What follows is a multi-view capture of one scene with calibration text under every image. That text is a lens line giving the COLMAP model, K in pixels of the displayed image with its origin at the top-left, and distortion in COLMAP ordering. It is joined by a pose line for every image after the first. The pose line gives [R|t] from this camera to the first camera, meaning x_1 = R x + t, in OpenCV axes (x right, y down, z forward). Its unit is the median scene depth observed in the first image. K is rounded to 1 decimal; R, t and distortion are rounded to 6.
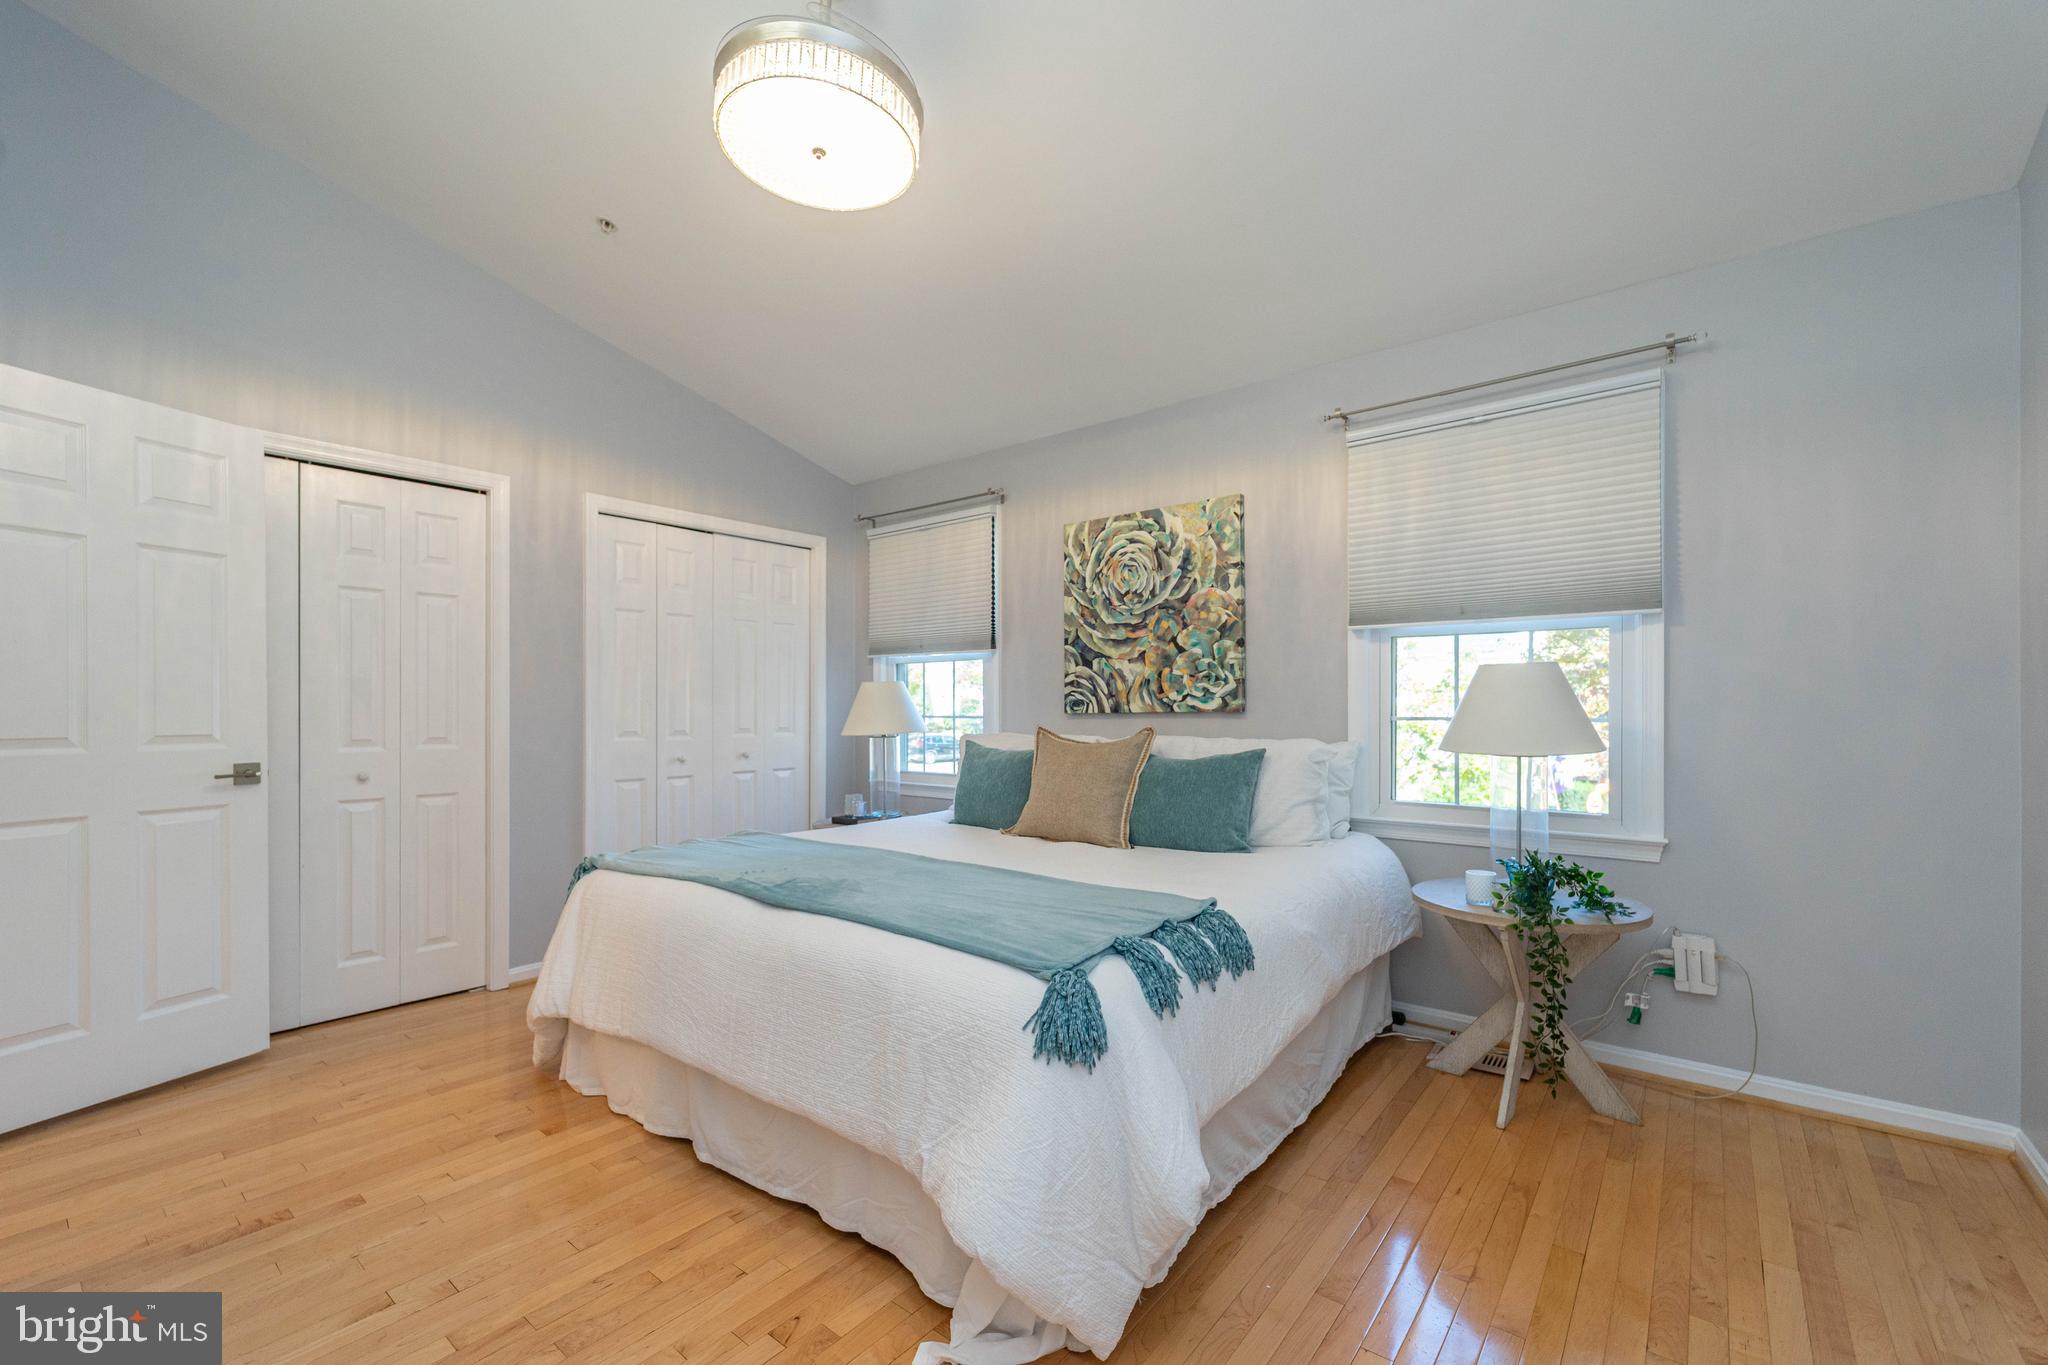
lens RADIAL K [[851.3, 0, 1031.5], [0, 851.3, 707.4], [0, 0, 1]] dist [0.000171, 0.000003]
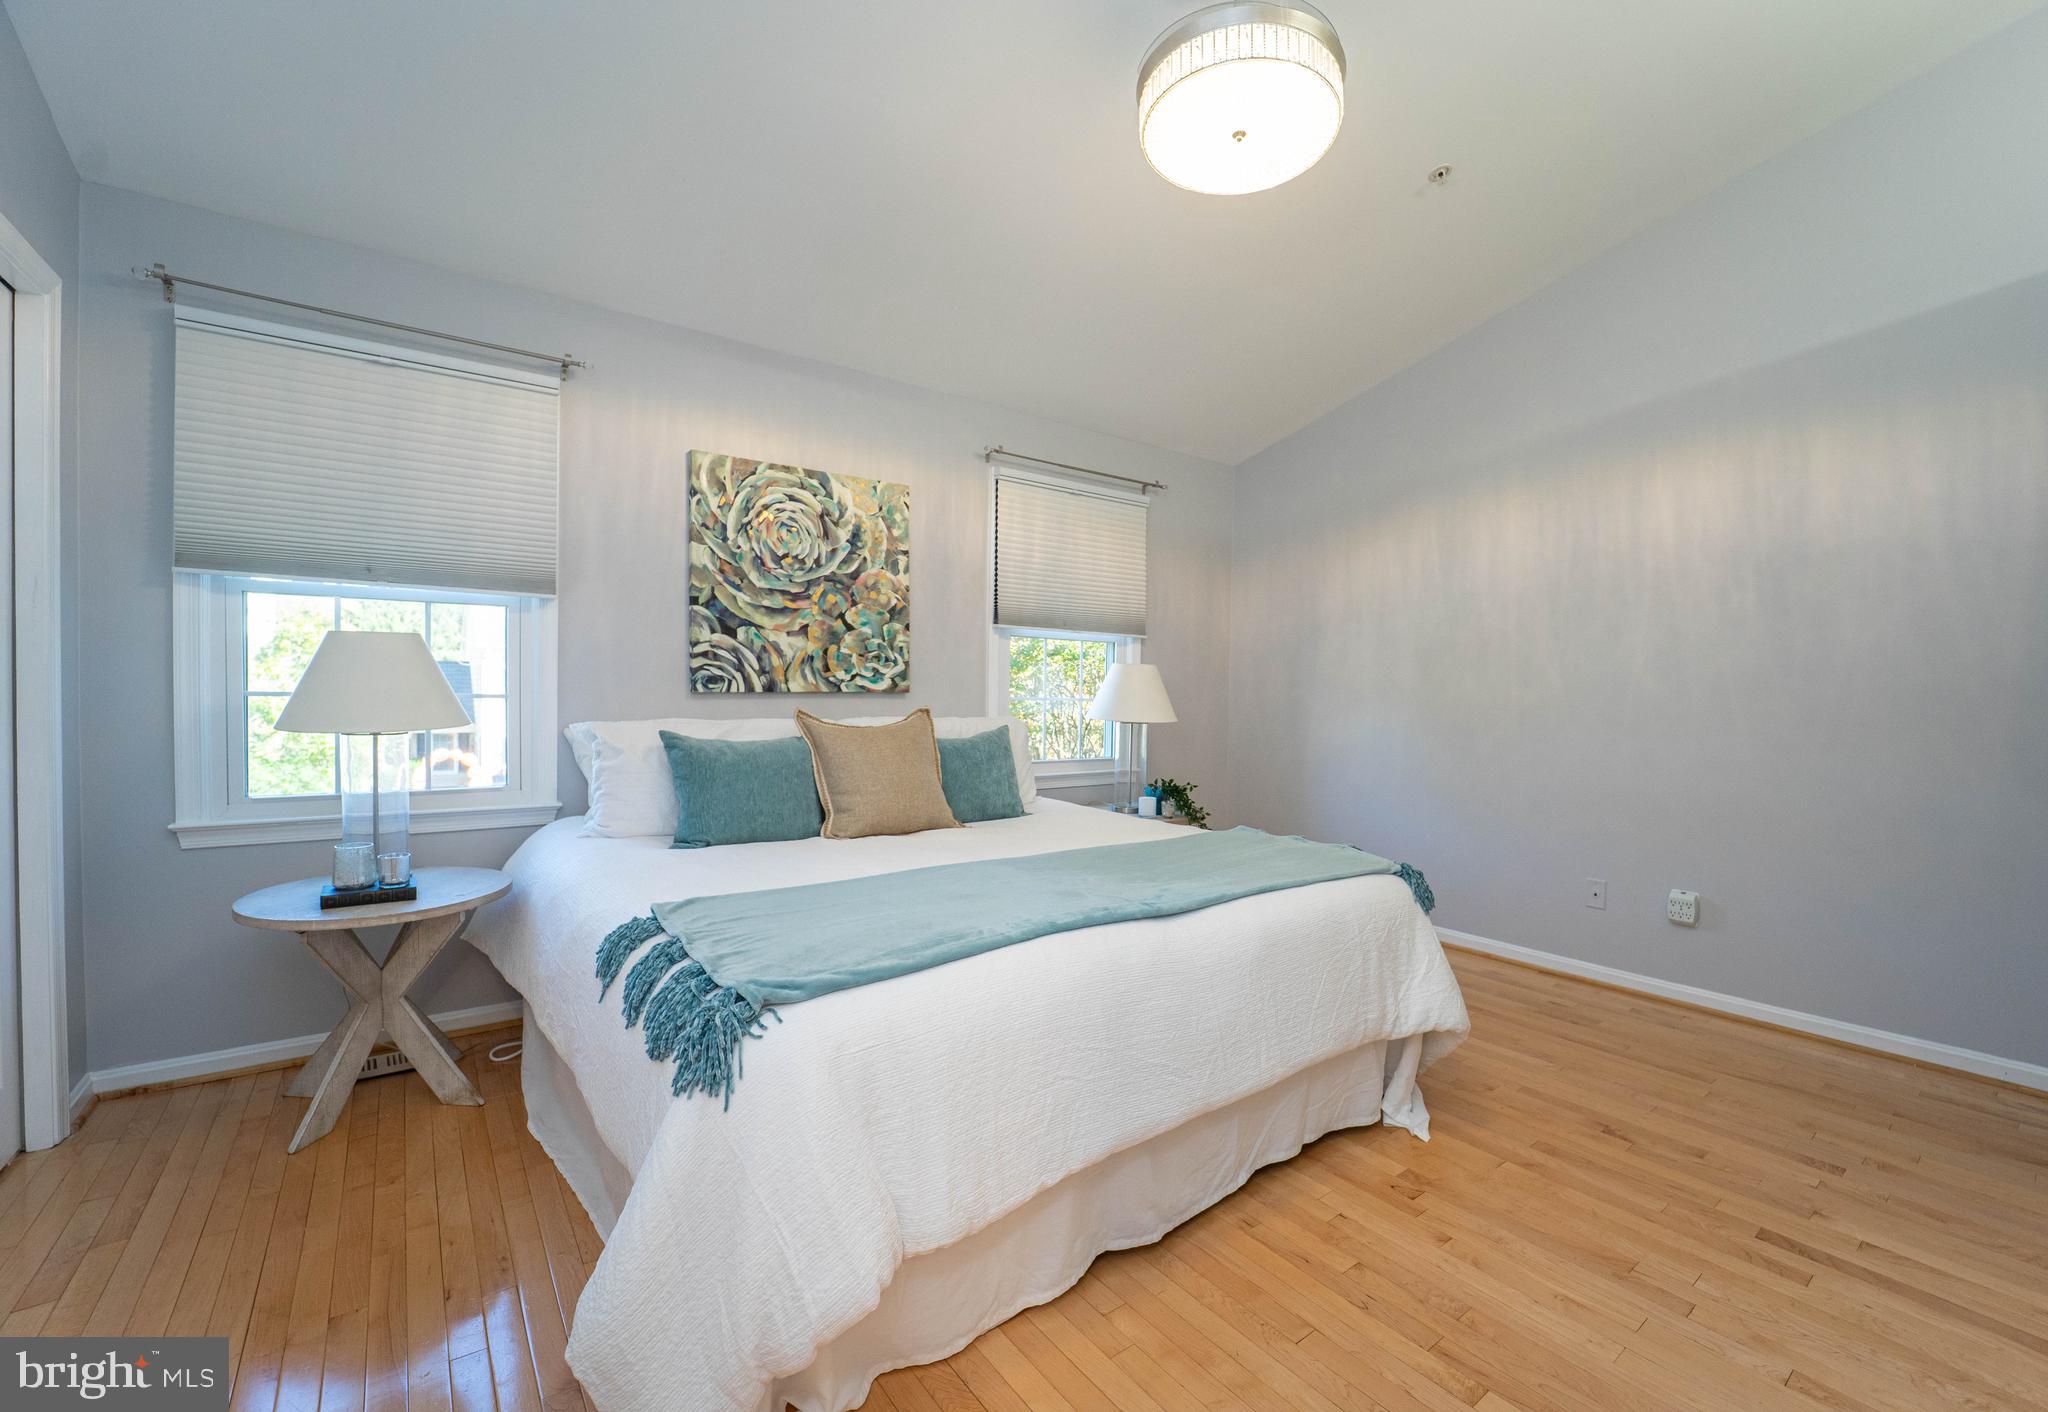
lens RADIAL K [[841.0, 0, 1024.0], [0, 841.0, 706.0], [0, 0, 1]] dist [-0.021077, -0.000029]
pose [[0.261774, -0.011540, 0.965060, -0.671669], [-0.016208, 0.999735, 0.016351, 0.002339], [-0.964993, -0.019922, 0.261517, 0.541348]]
